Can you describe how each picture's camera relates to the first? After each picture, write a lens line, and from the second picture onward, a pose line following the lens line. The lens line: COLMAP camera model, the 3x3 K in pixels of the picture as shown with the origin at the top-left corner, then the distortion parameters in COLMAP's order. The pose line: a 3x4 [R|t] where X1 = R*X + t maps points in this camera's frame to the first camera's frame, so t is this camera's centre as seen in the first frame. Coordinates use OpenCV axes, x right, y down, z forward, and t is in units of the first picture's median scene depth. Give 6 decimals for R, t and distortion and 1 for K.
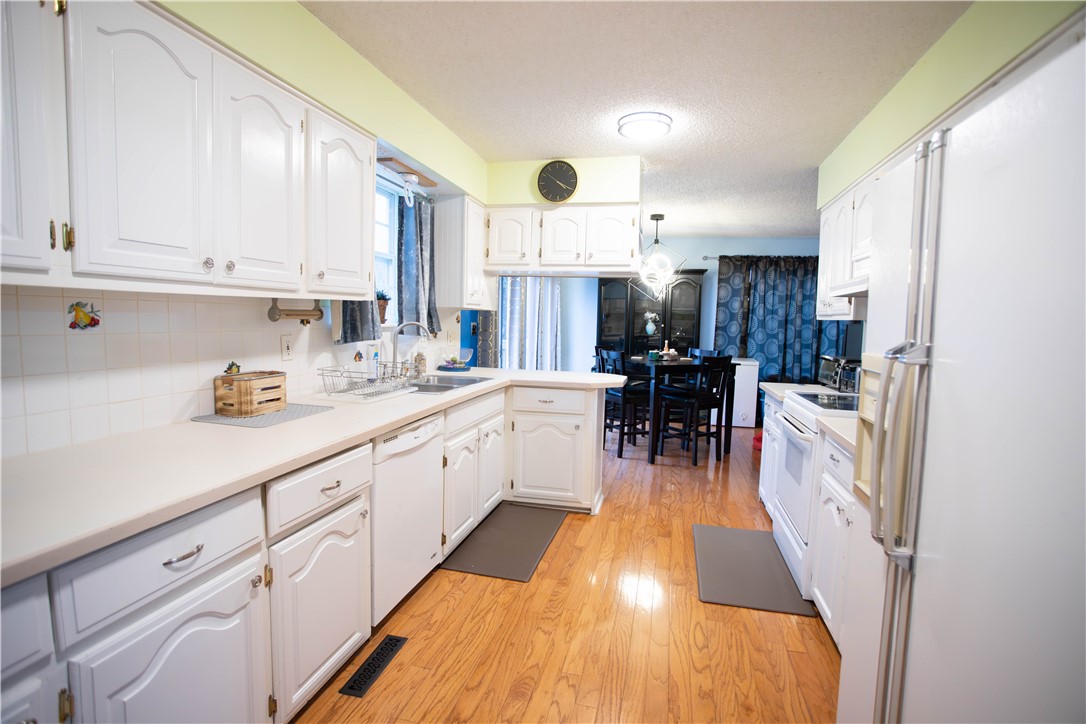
lens RADIAL K [[520.2, 0, 540.7], [0, 520.2, 358.6], [0, 0, 1]] dist [-0.076469, 0.037037]
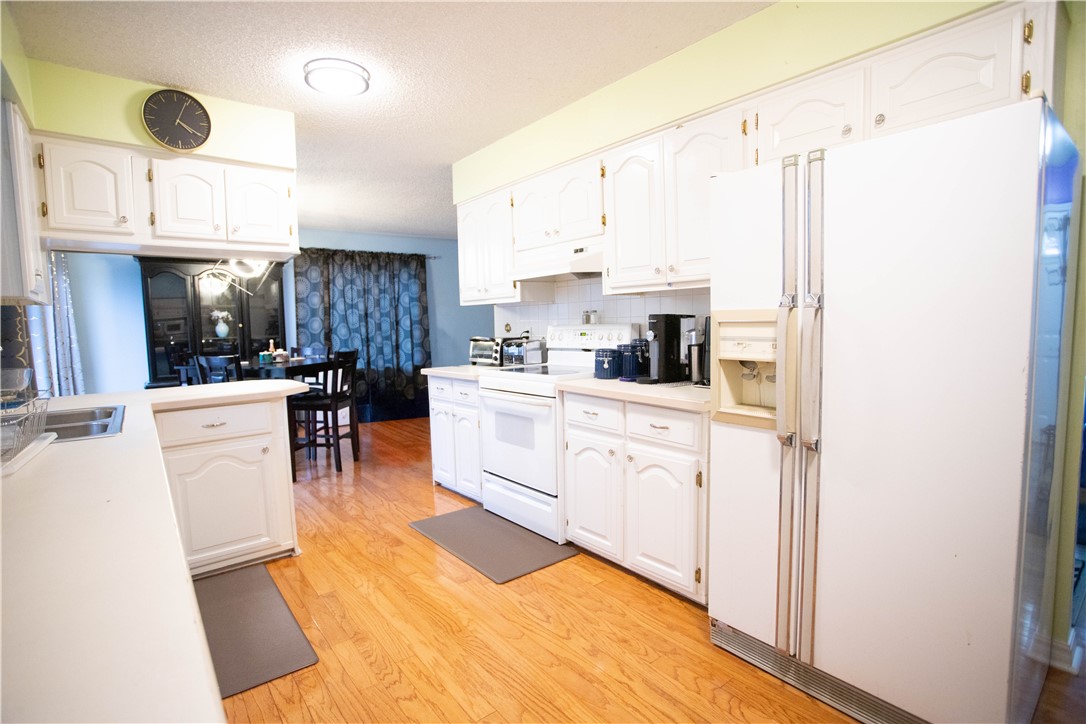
lens RADIAL K [[520.2, 0, 540.7], [0, 520.2, 358.6], [0, 0, 1]] dist [-0.076469, 0.037037]
pose [[0.609054, -0.095931, 0.787306, -0.156761], [0.099086, 0.994085, 0.044474, 0.002503], [-0.786915, 0.050924, 0.614956, 0.126334]]
